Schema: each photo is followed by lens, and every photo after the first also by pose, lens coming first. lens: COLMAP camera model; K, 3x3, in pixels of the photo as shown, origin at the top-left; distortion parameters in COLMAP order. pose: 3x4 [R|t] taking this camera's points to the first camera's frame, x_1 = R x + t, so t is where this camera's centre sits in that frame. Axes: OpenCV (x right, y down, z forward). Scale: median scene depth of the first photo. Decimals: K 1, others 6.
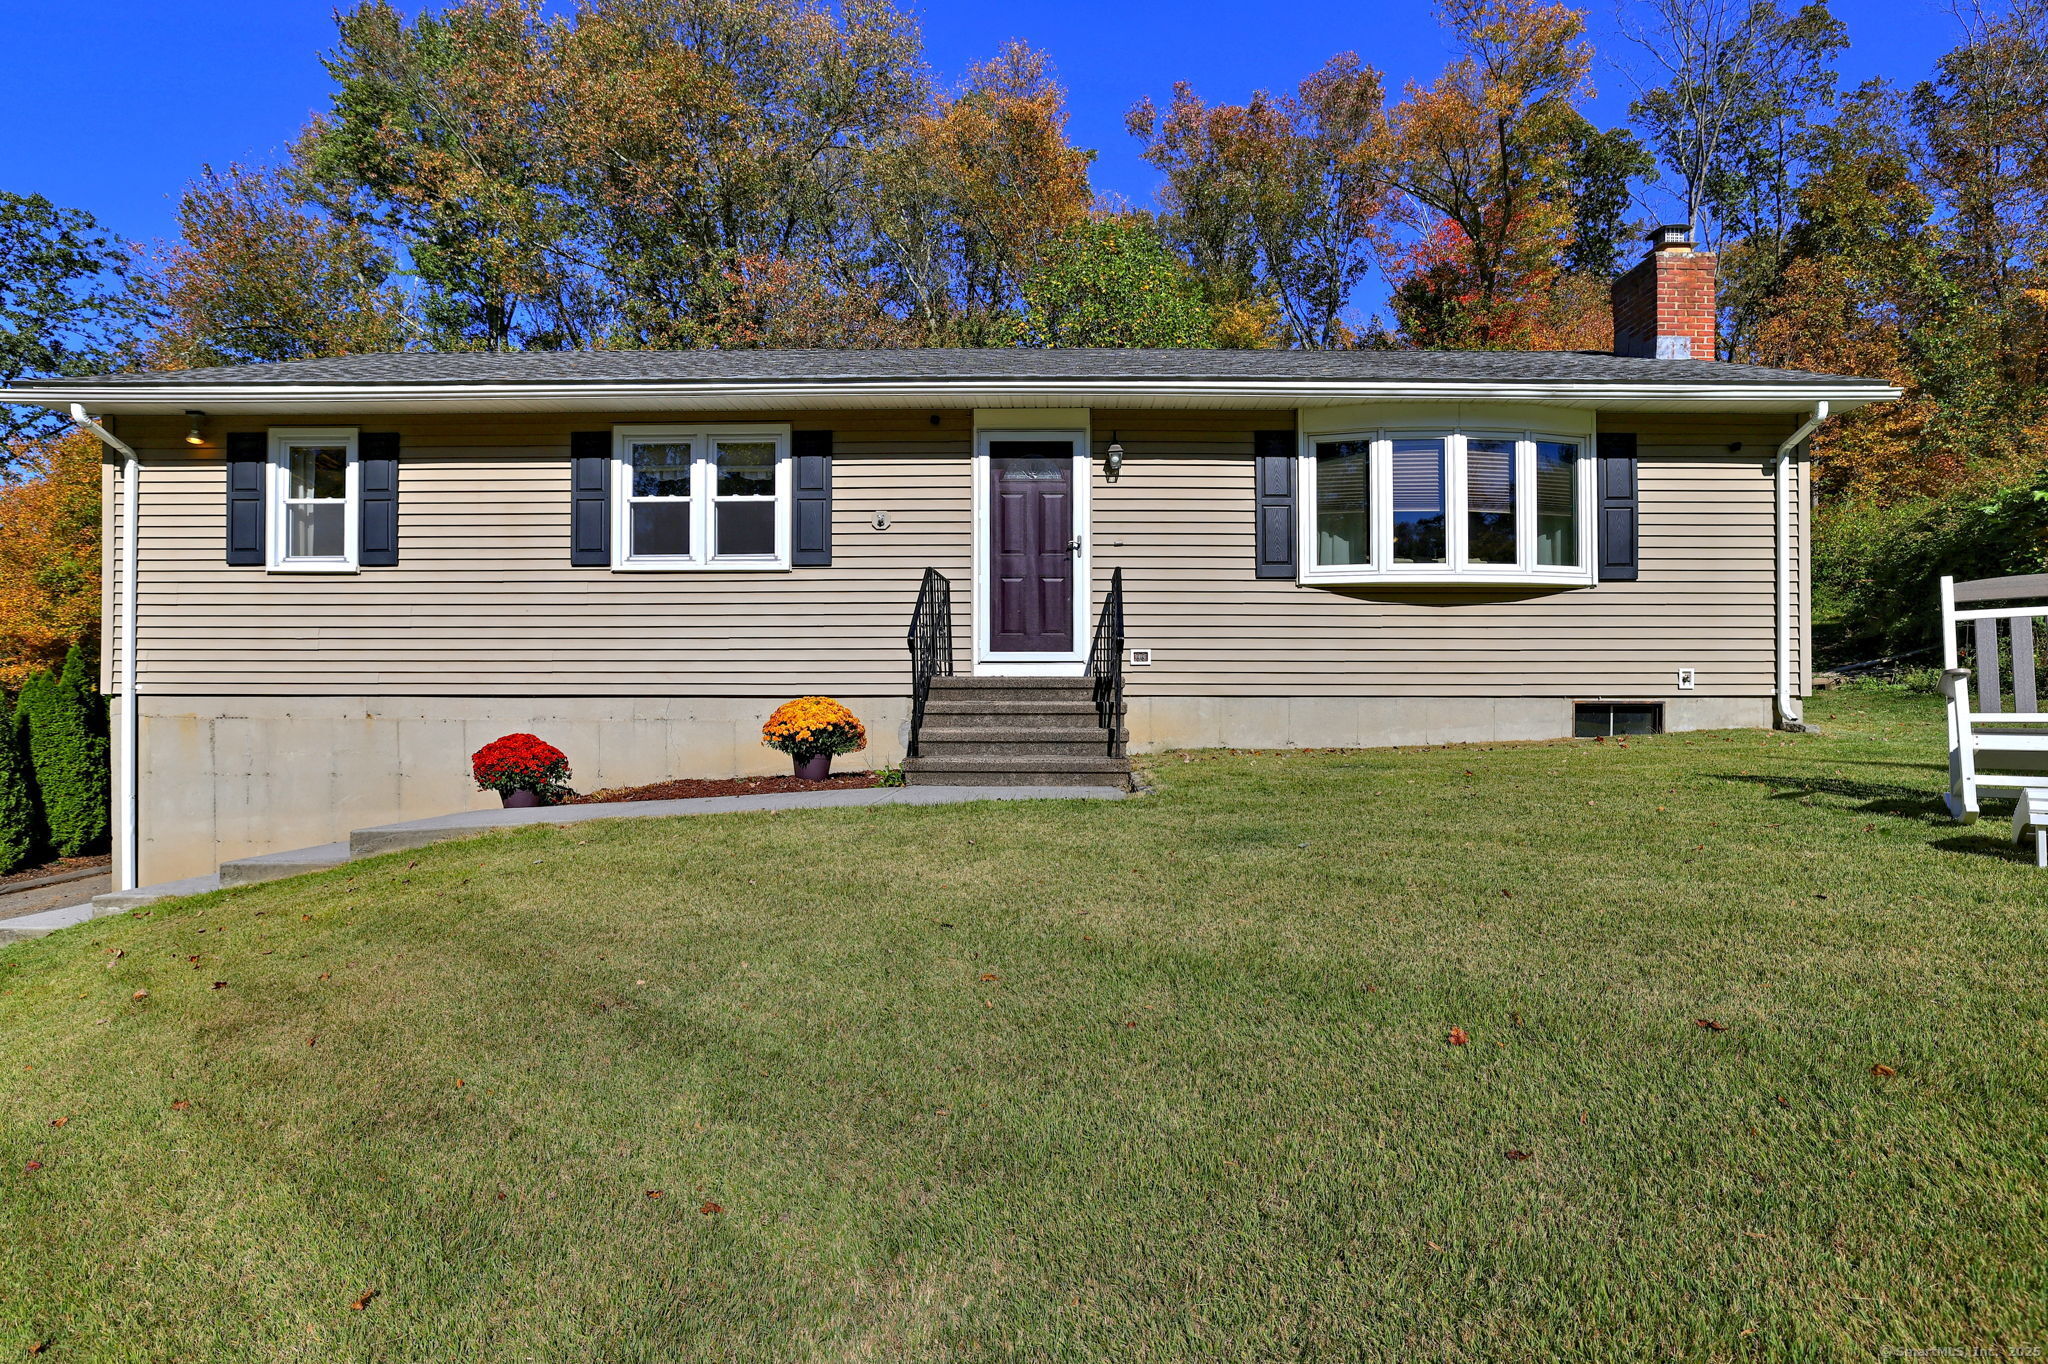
lens RADIAL K [[946.9, 0, 1039.2], [0, 946.9, 702.3], [0, 0, 1]] dist [-0.033161, 0.012434]
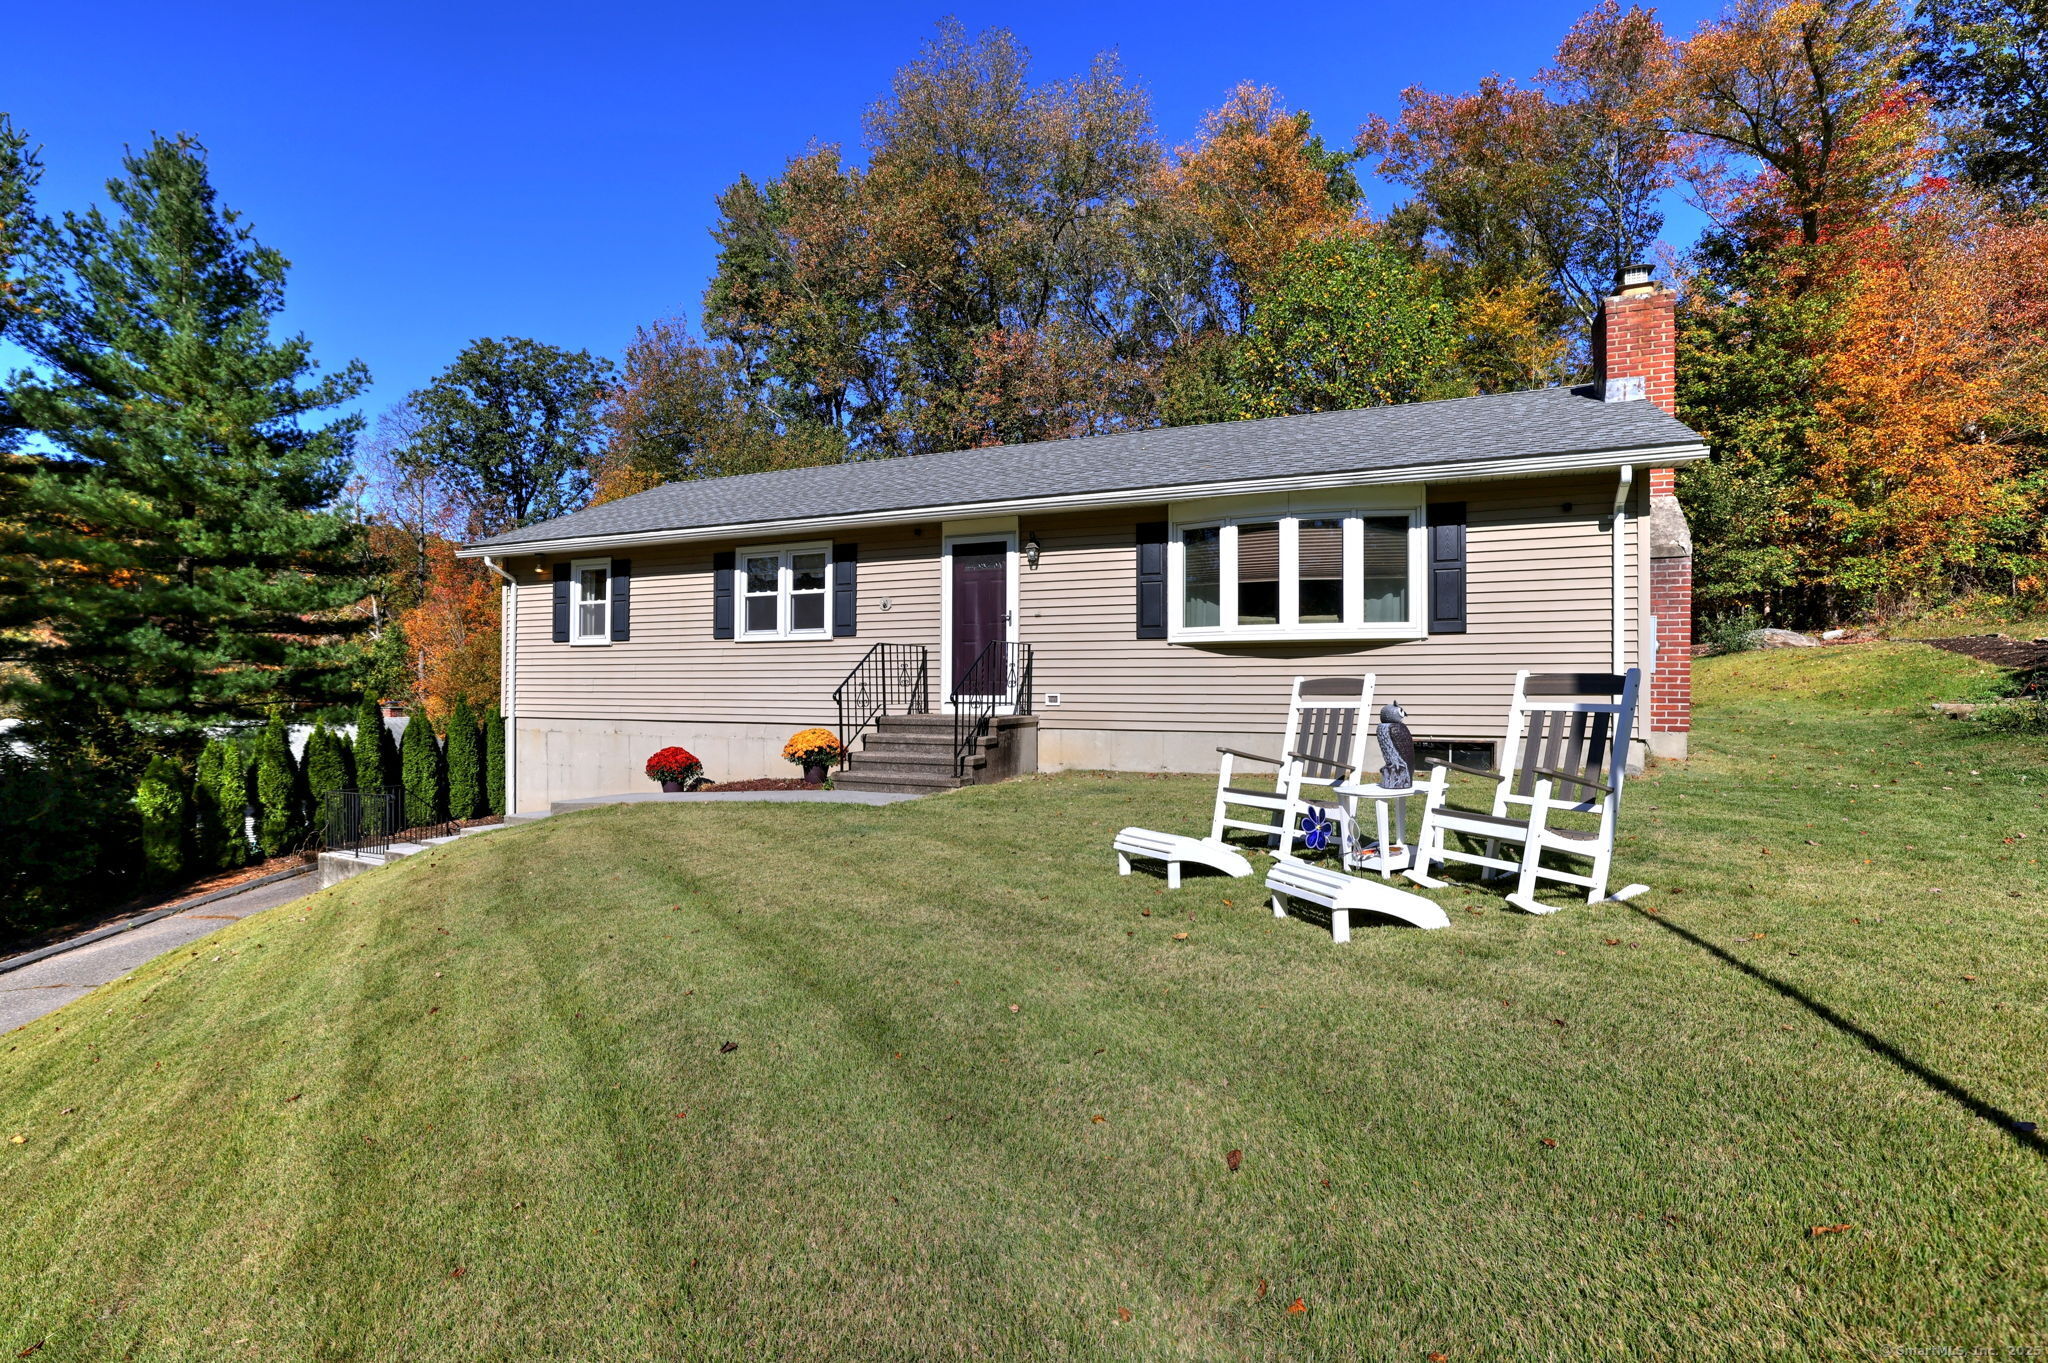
lens RADIAL K [[946.9, 0, 1017.7], [0, 946.9, 680.6], [0, 0, 1]] dist [-0.033161, 0.012434]
pose [[0.919684, -0.002588, -0.392651, 0.586705], [-0.003314, 0.999891, -0.014355, -0.054838], [0.392645, 0.014503, 0.919576, -0.248702]]
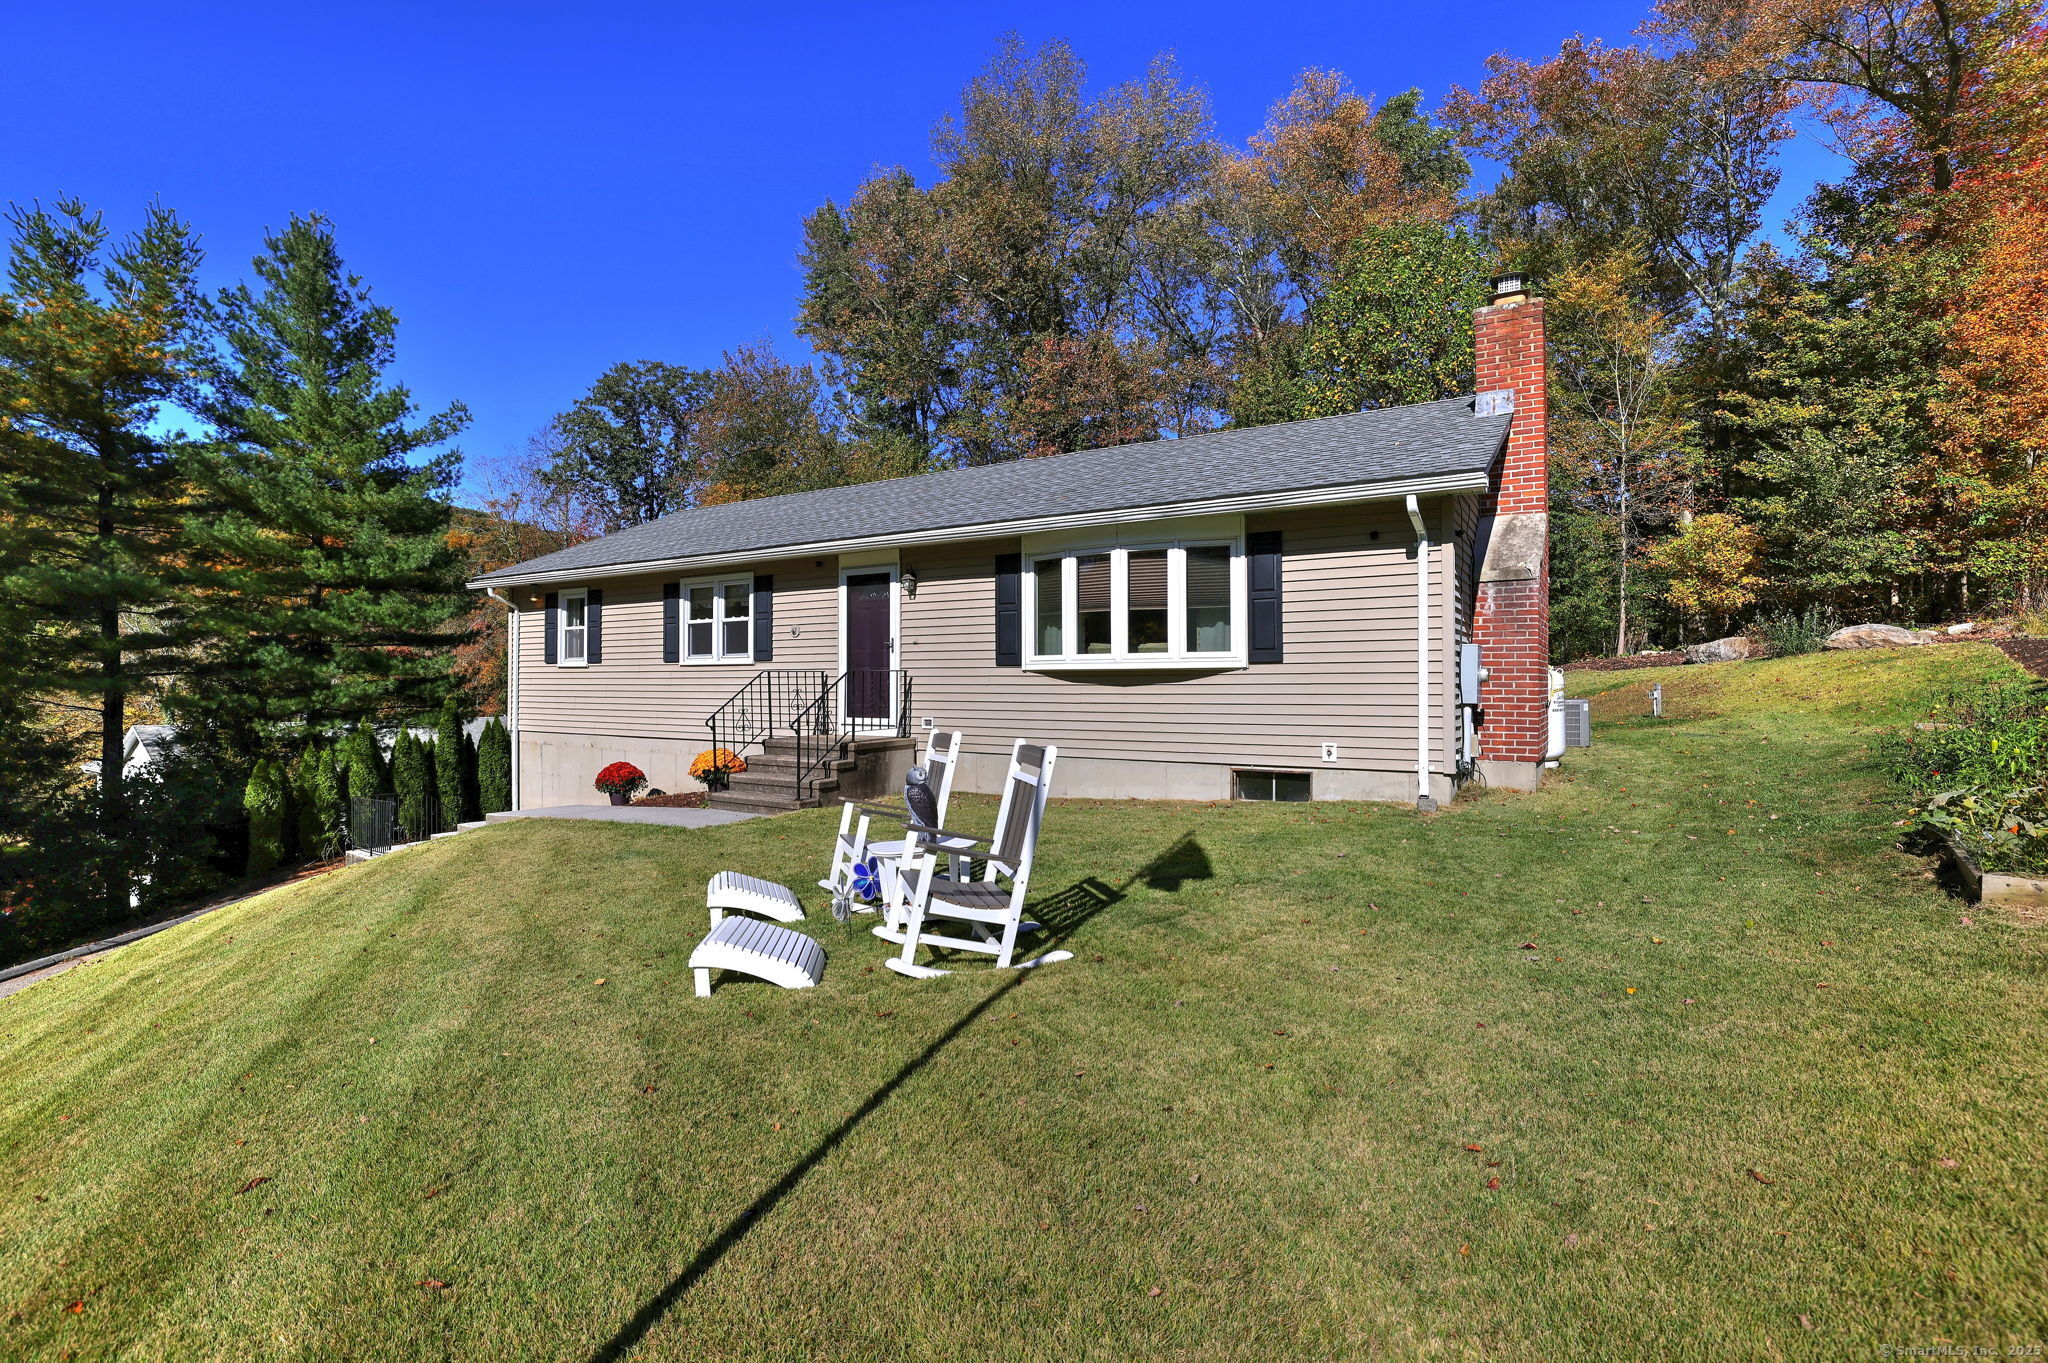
lens RADIAL K [[946.9, 0, 1037.4], [0, 946.9, 664.4], [0, 0, 1]] dist [-0.033161, 0.012434]
pose [[0.855612, -0.011669, -0.517486, 0.972385], [0.001334, 0.999792, -0.020338, -0.105650], [0.517616, 0.016711, 0.855450, -0.115615]]
